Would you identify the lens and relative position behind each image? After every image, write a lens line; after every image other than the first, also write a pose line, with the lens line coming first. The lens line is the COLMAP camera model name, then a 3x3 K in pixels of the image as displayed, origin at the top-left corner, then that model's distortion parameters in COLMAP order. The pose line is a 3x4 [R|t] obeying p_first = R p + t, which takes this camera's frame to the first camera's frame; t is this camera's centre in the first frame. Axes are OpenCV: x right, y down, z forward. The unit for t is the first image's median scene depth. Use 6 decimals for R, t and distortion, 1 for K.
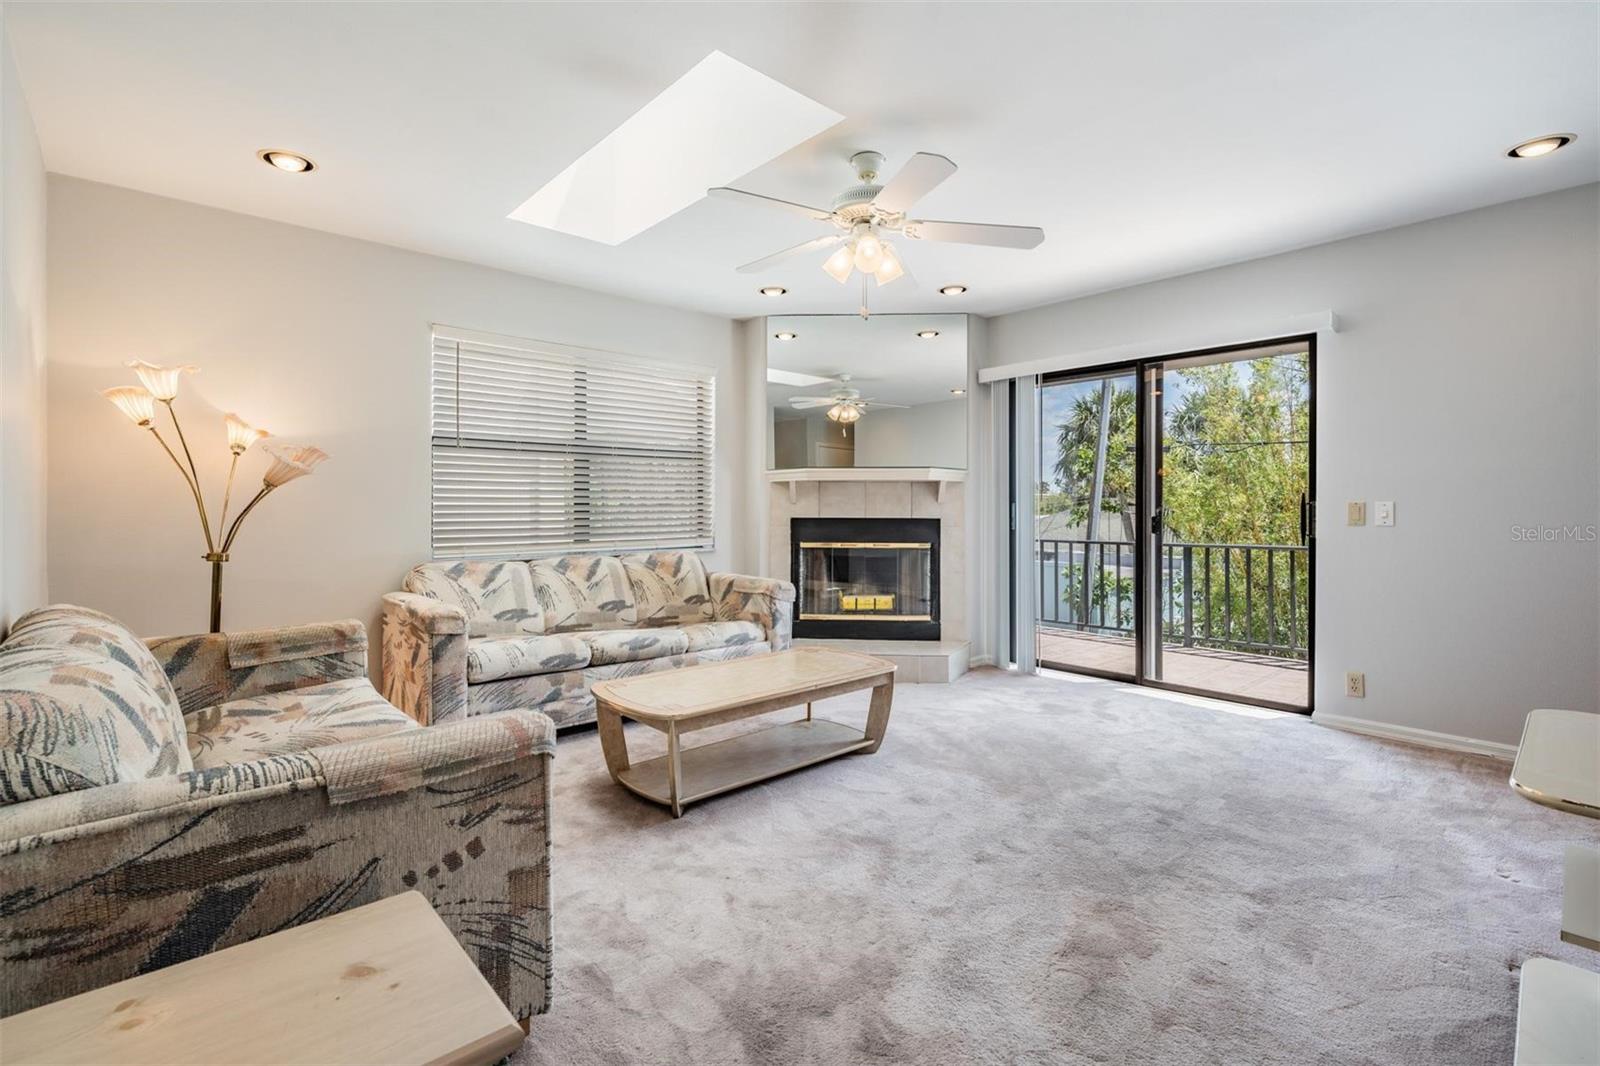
lens RADIAL K [[724.1, 0, 782.9], [0, 724.1, 508.3], [0, 0, 1]] dist [0.005022, -0.001108]
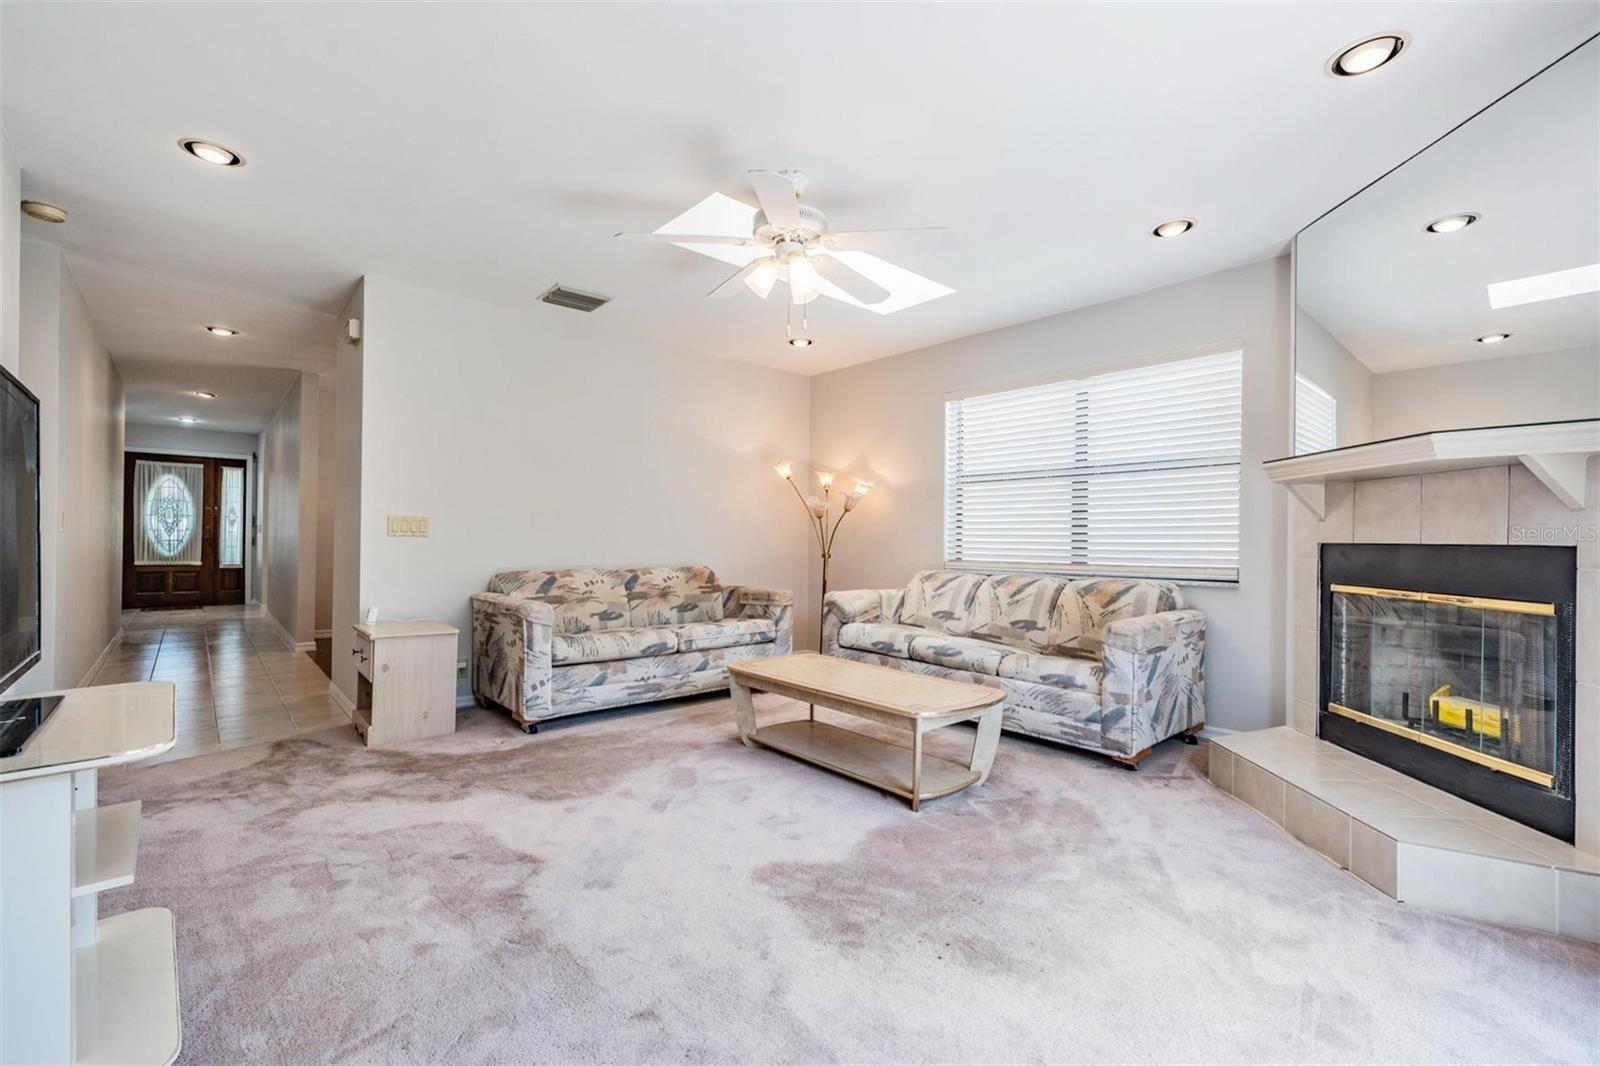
lens RADIAL K [[685.6, 0, 801.2], [0, 685.6, 536.7], [0, 0, 1]] dist [-0.000356, -0.000264]
pose [[0.005664, -0.003906, -0.999976, 0.709047], [-0.010940, 0.999932, -0.003968, 0.017763], [0.999924, 0.010962, 0.005621, 0.660135]]
